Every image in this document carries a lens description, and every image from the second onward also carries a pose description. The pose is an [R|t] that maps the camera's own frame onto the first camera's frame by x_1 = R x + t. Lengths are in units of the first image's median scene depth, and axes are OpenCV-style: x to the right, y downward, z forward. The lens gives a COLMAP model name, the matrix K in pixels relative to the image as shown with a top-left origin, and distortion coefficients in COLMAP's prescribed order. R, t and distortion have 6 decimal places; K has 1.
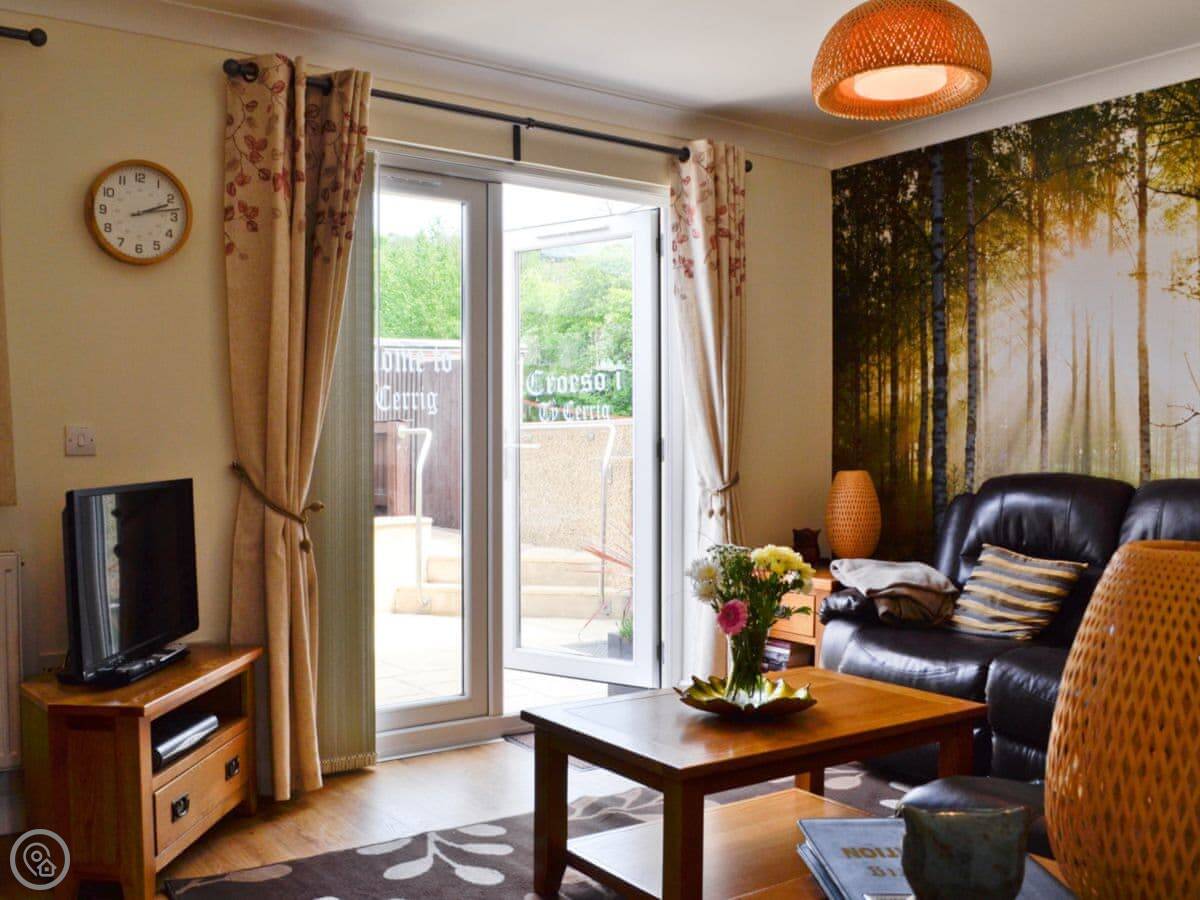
lens RADIAL K [[1093.9, 0, 598.9], [0, 1093.9, 455.7], [0, 0, 1]] dist [-0.091594, 0.000000]
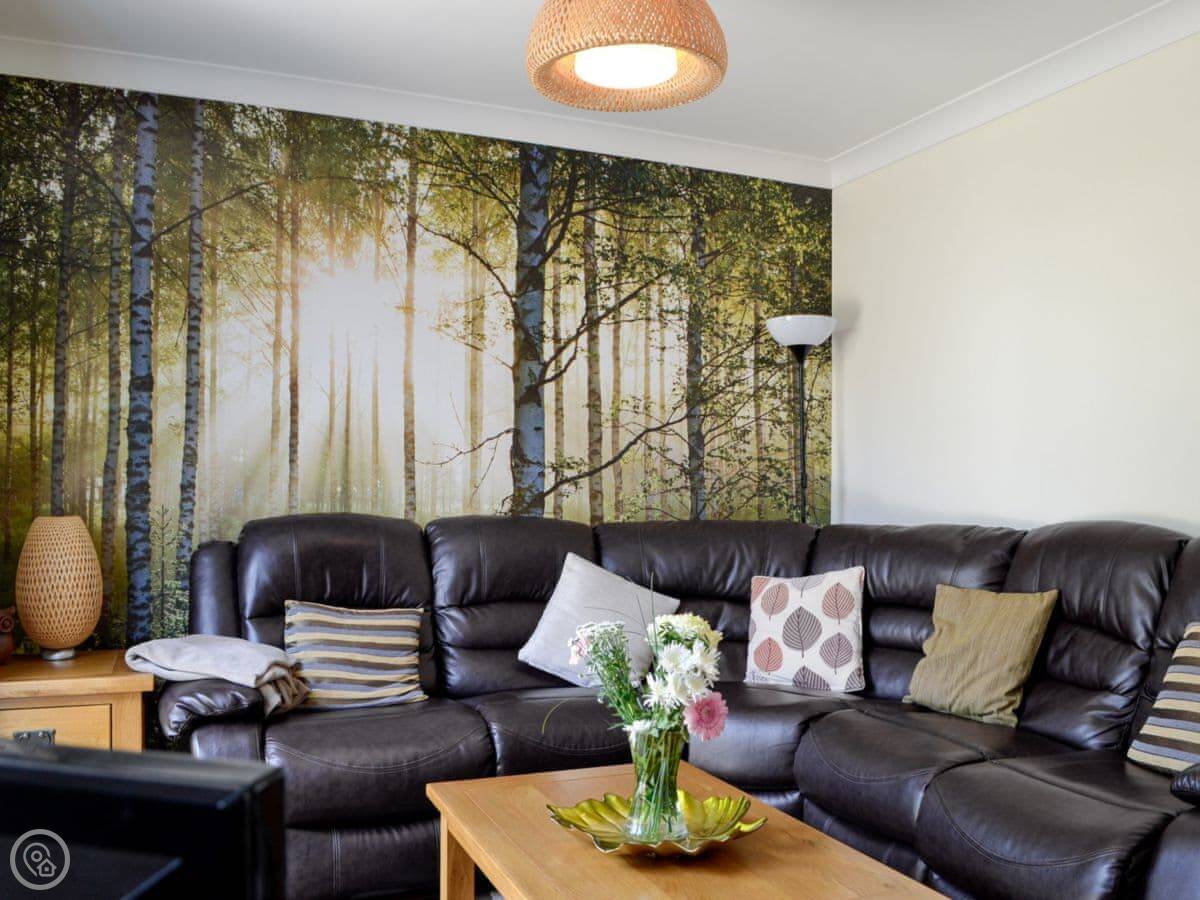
lens RADIAL K [[1093.9, 0, 599.8], [0, 1093.9, 449.2], [0, 0, 1]] dist [-0.091594, 0.000000]
pose [[0.189164, 0.031427, 0.981442, -0.365789], [0.001647, 0.999476, -0.032321, -0.006474], [-0.981944, 0.007730, 0.189013, 0.528139]]
